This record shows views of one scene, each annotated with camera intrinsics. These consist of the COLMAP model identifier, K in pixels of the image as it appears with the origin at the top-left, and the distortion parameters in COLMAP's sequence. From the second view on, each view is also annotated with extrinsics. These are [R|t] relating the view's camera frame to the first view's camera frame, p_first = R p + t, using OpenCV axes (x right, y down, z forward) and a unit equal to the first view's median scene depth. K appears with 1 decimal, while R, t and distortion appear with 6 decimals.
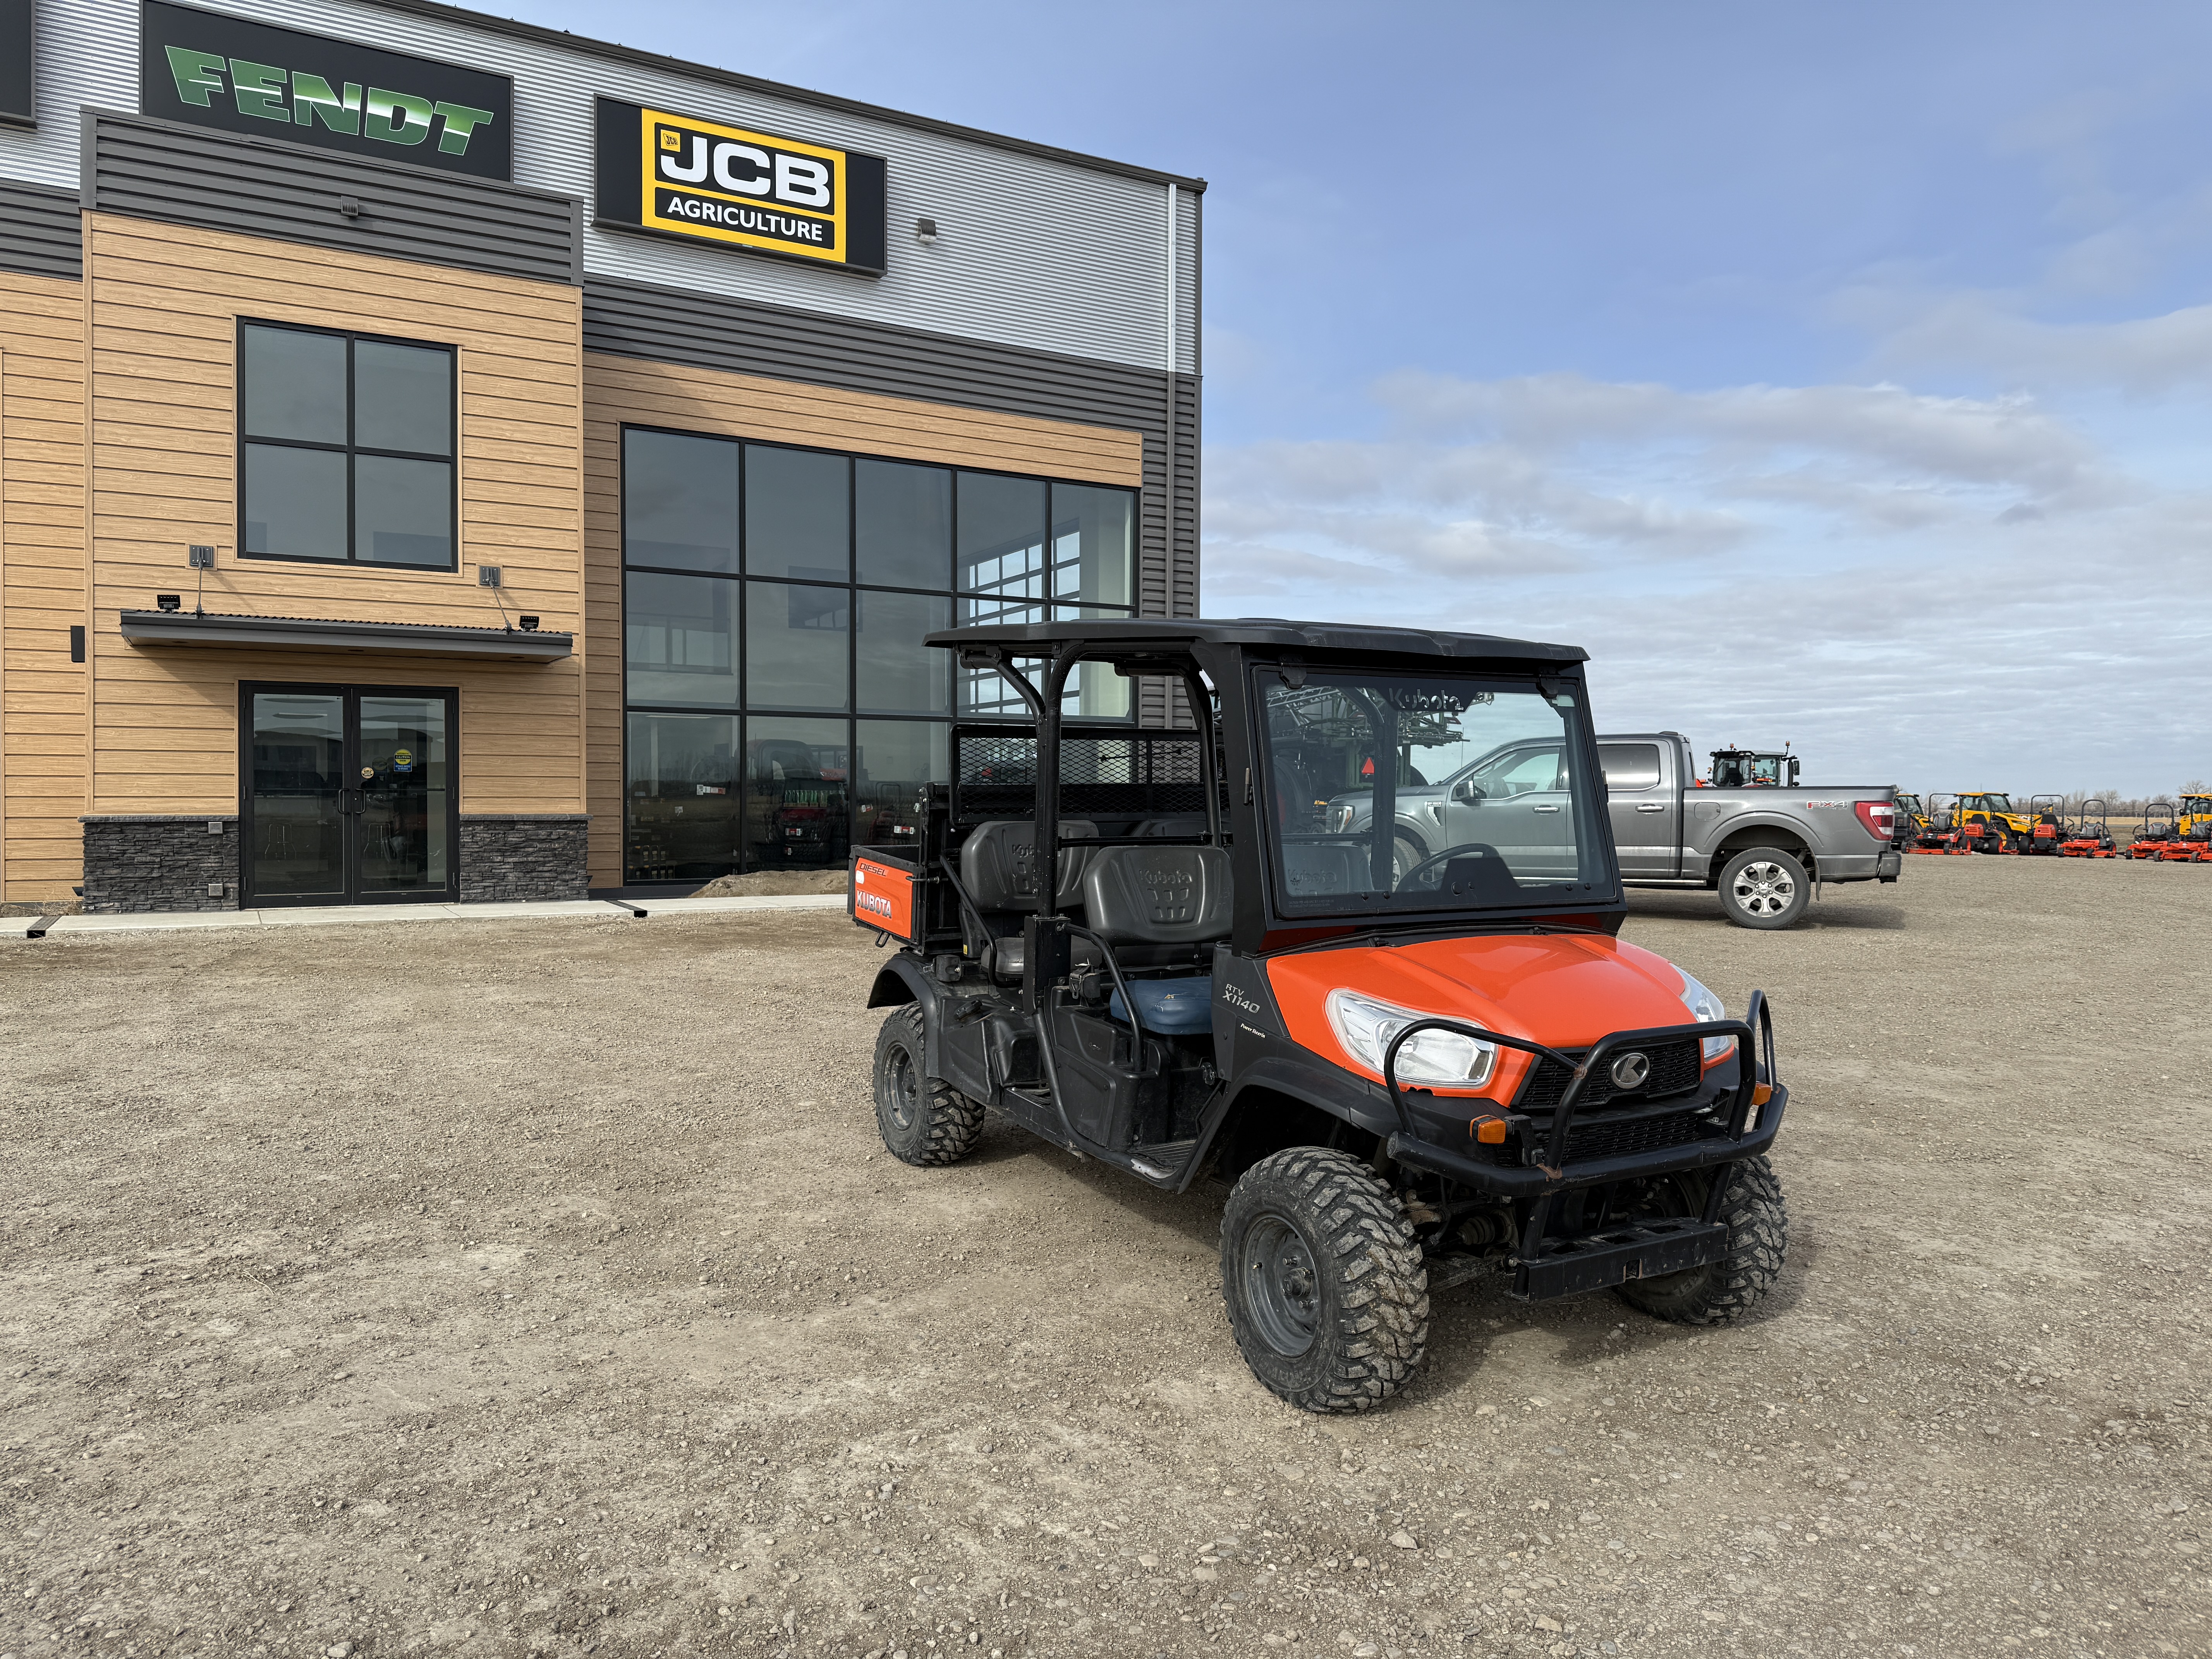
lens RADIAL K [[1561.7, 0, 1106.0], [0, 1561.7, 829.5], [0, 0, 1]] dist [0.036164, -0.051096]
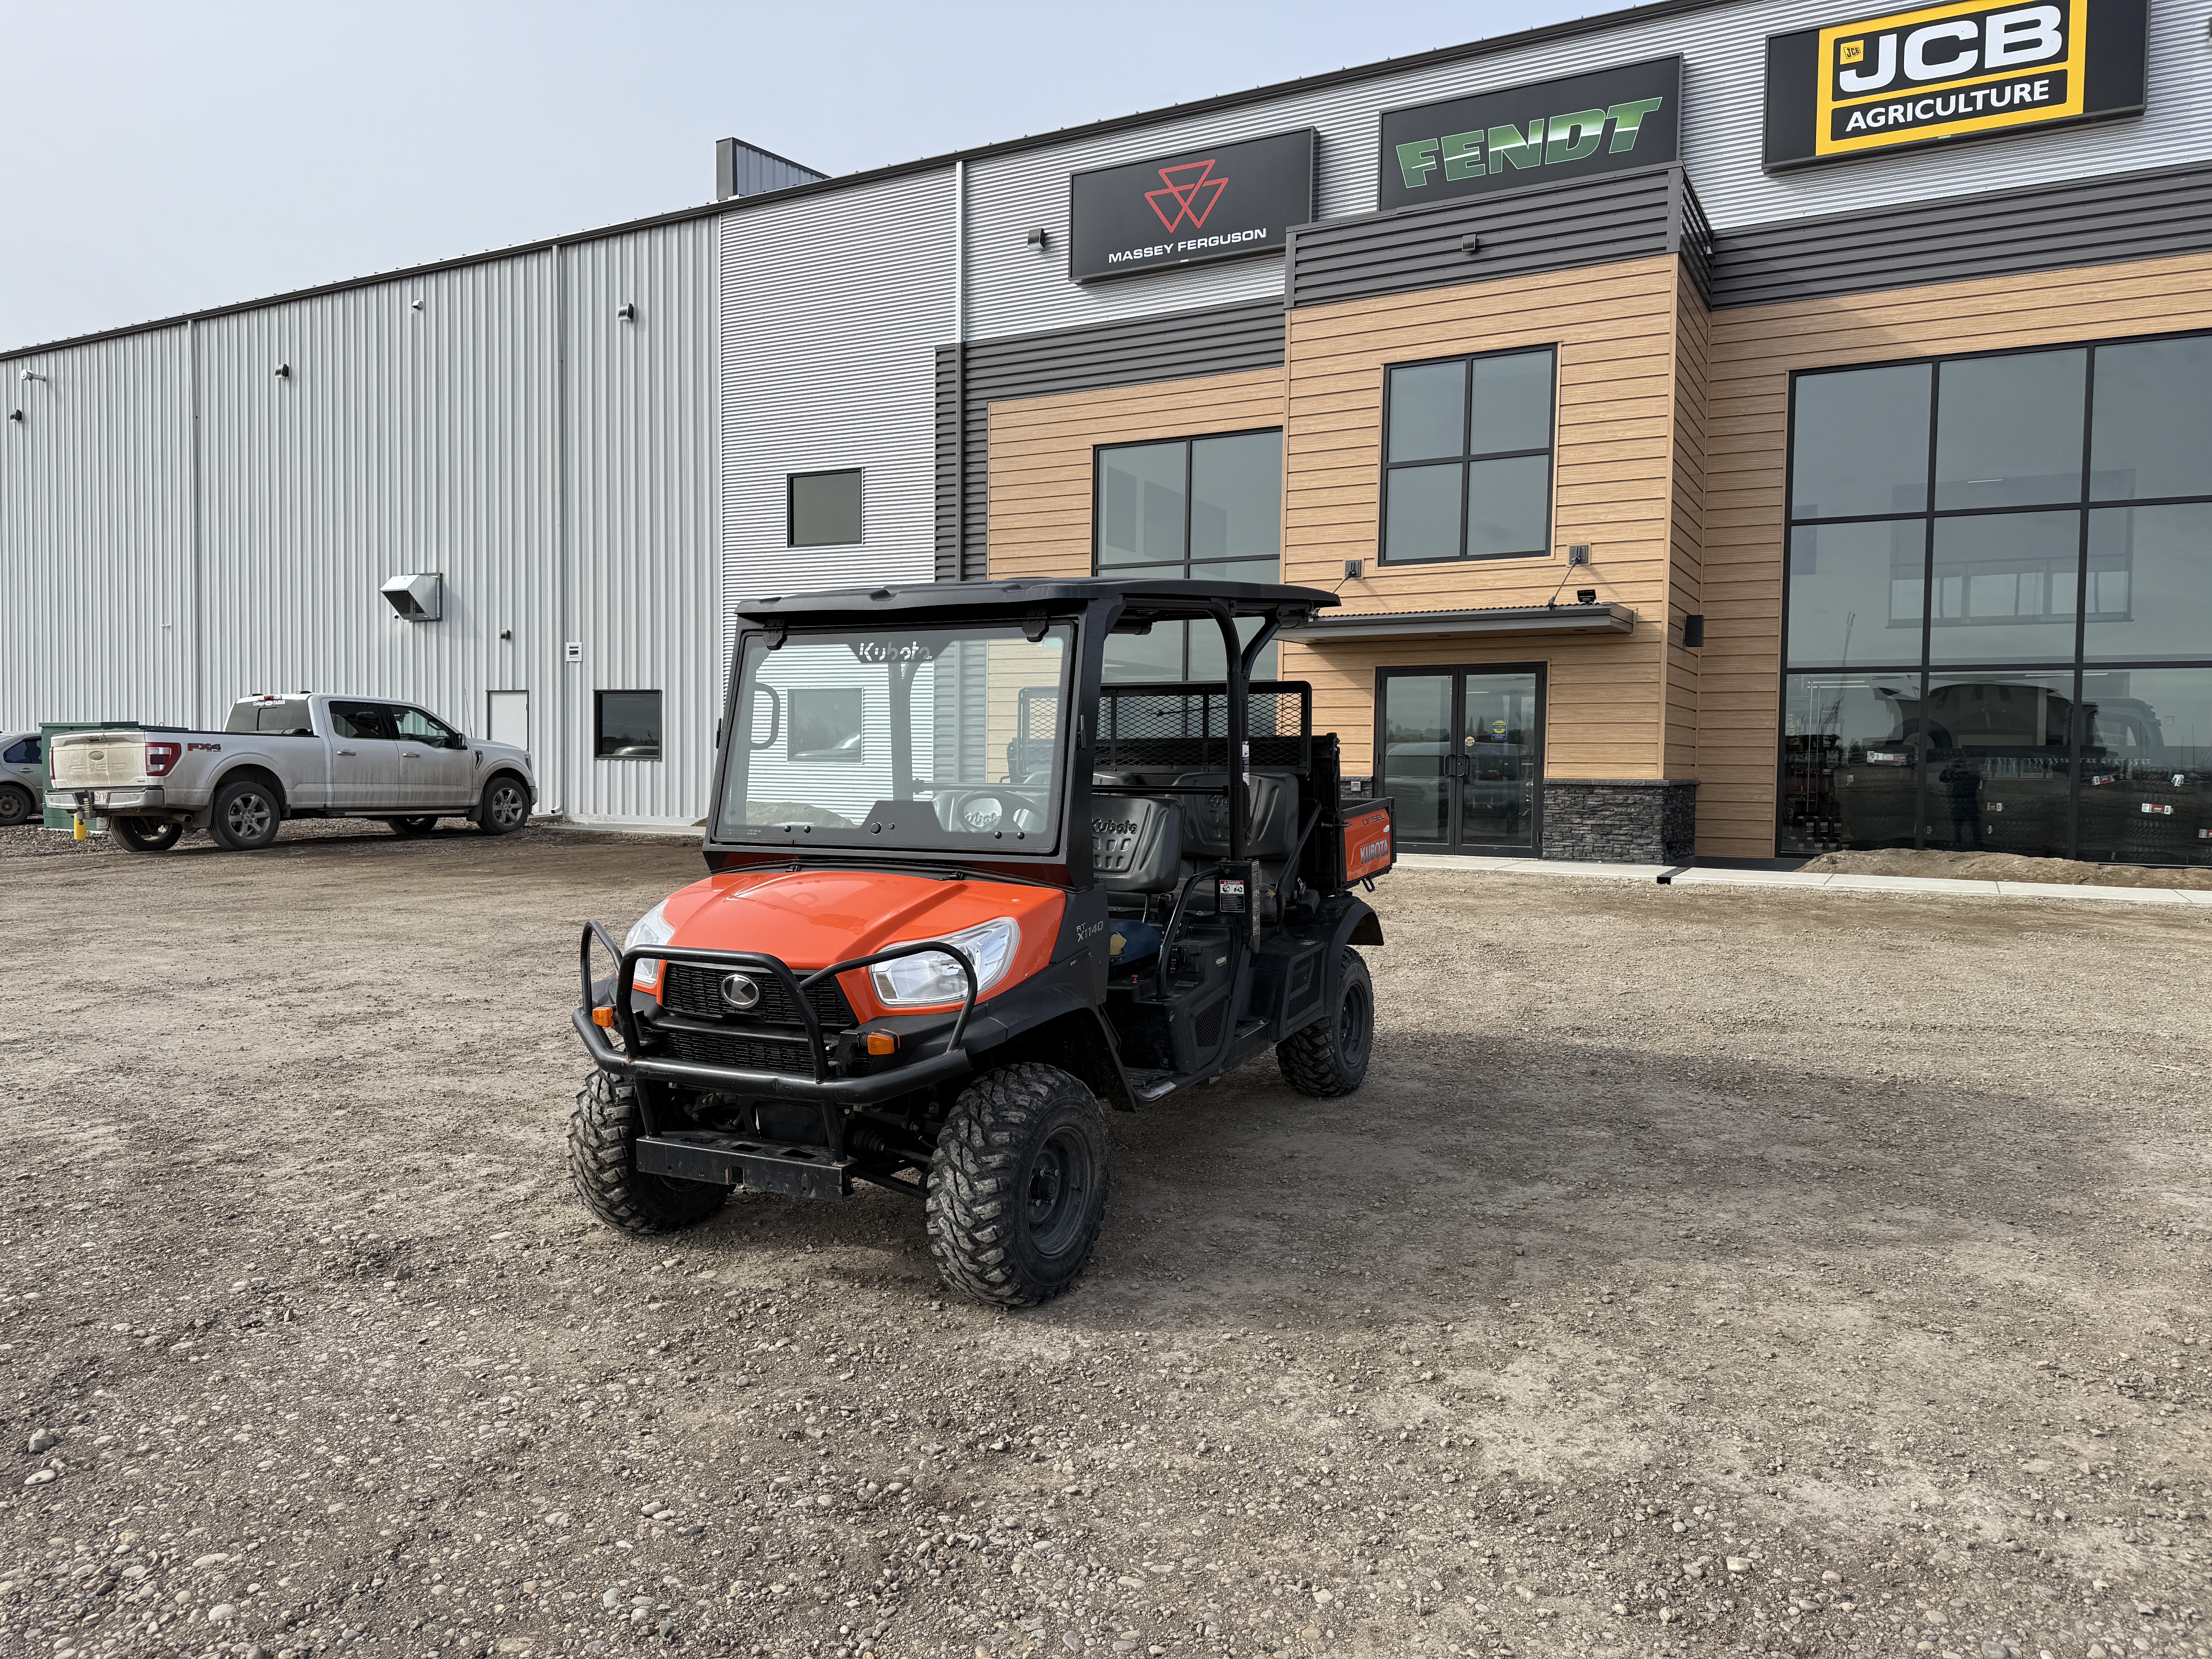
lens RADIAL K [[1568.1, 0, 1106.0], [0, 1568.1, 829.5], [0, 0, 1]] dist [0.051447, -0.058431]
pose [[0.526550, 0.038890, -0.849254, 0.350585], [-0.025456, 0.999226, 0.029975, 0.000744], [0.849763, 0.005835, 0.527133, 0.163555]]
